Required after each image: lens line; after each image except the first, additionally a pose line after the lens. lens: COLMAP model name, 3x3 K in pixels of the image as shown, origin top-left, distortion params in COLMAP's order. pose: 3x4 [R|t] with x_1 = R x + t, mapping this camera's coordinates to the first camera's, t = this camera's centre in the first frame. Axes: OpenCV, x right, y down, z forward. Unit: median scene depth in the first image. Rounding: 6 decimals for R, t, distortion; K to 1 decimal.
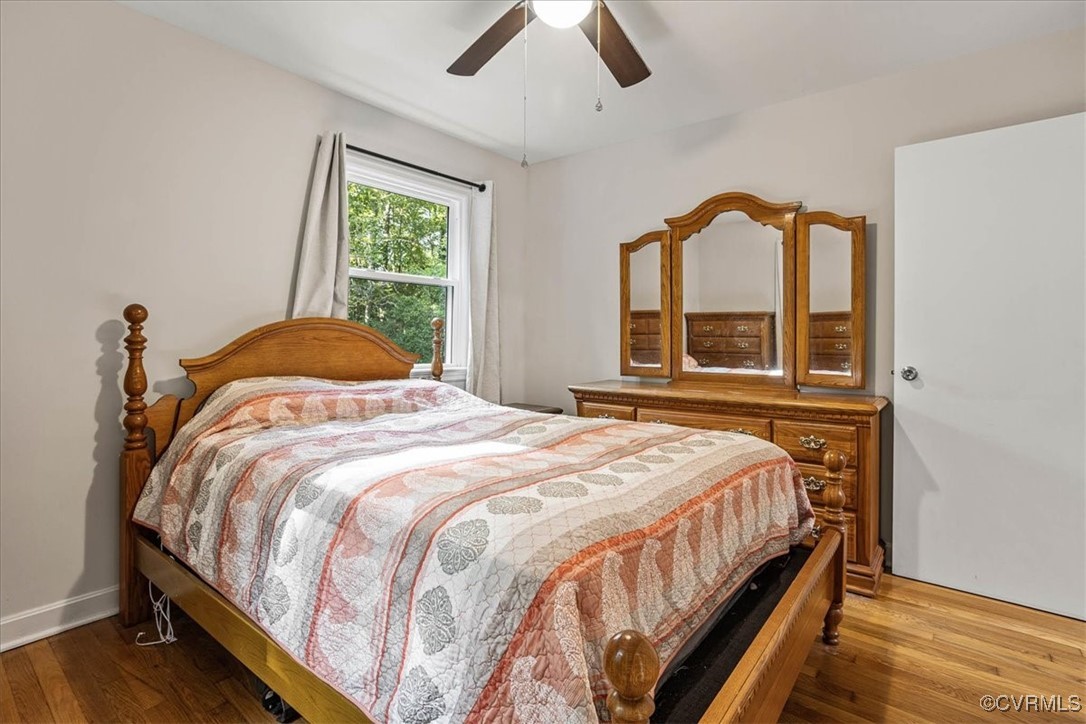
lens RADIAL K [[541.4, 0, 535.6], [0, 541.4, 343.2], [0, 0, 1]] dist [-0.054907, 0.031928]
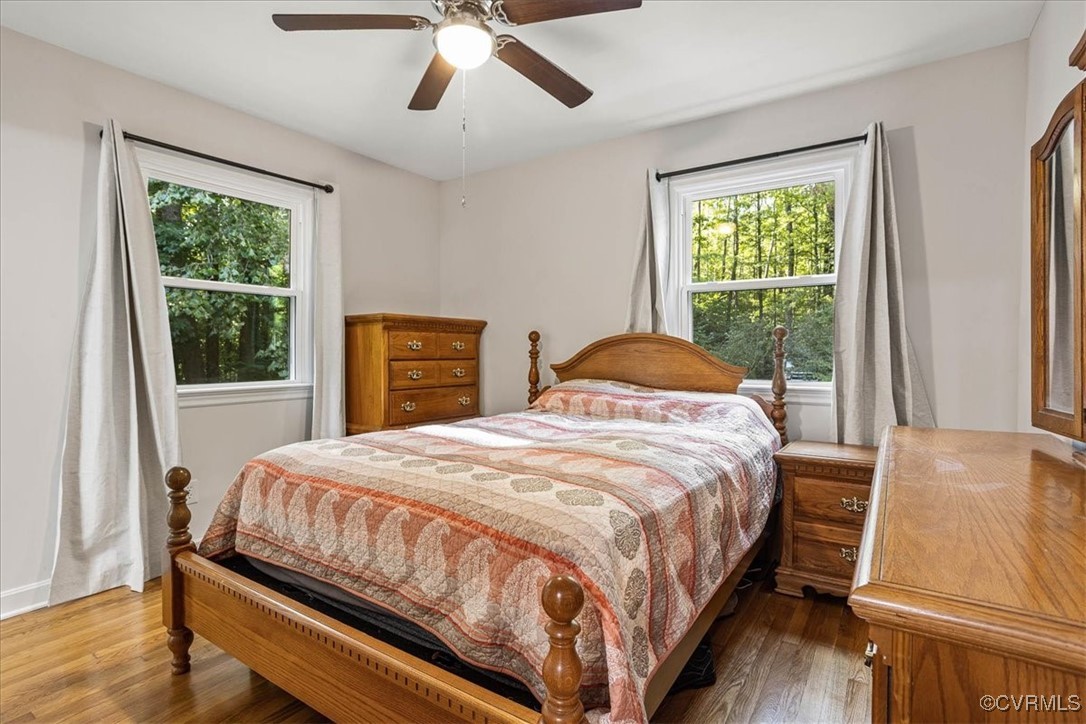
lens RADIAL K [[541.4, 0, 535.6], [0, 541.4, 343.2], [0, 0, 1]] dist [-0.054907, 0.031928]
pose [[0.059004, -0.021659, -0.998023, 0.796291], [-0.010591, 0.999695, -0.022322, 0.003964], [0.998202, 0.011888, 0.058757, 0.731141]]
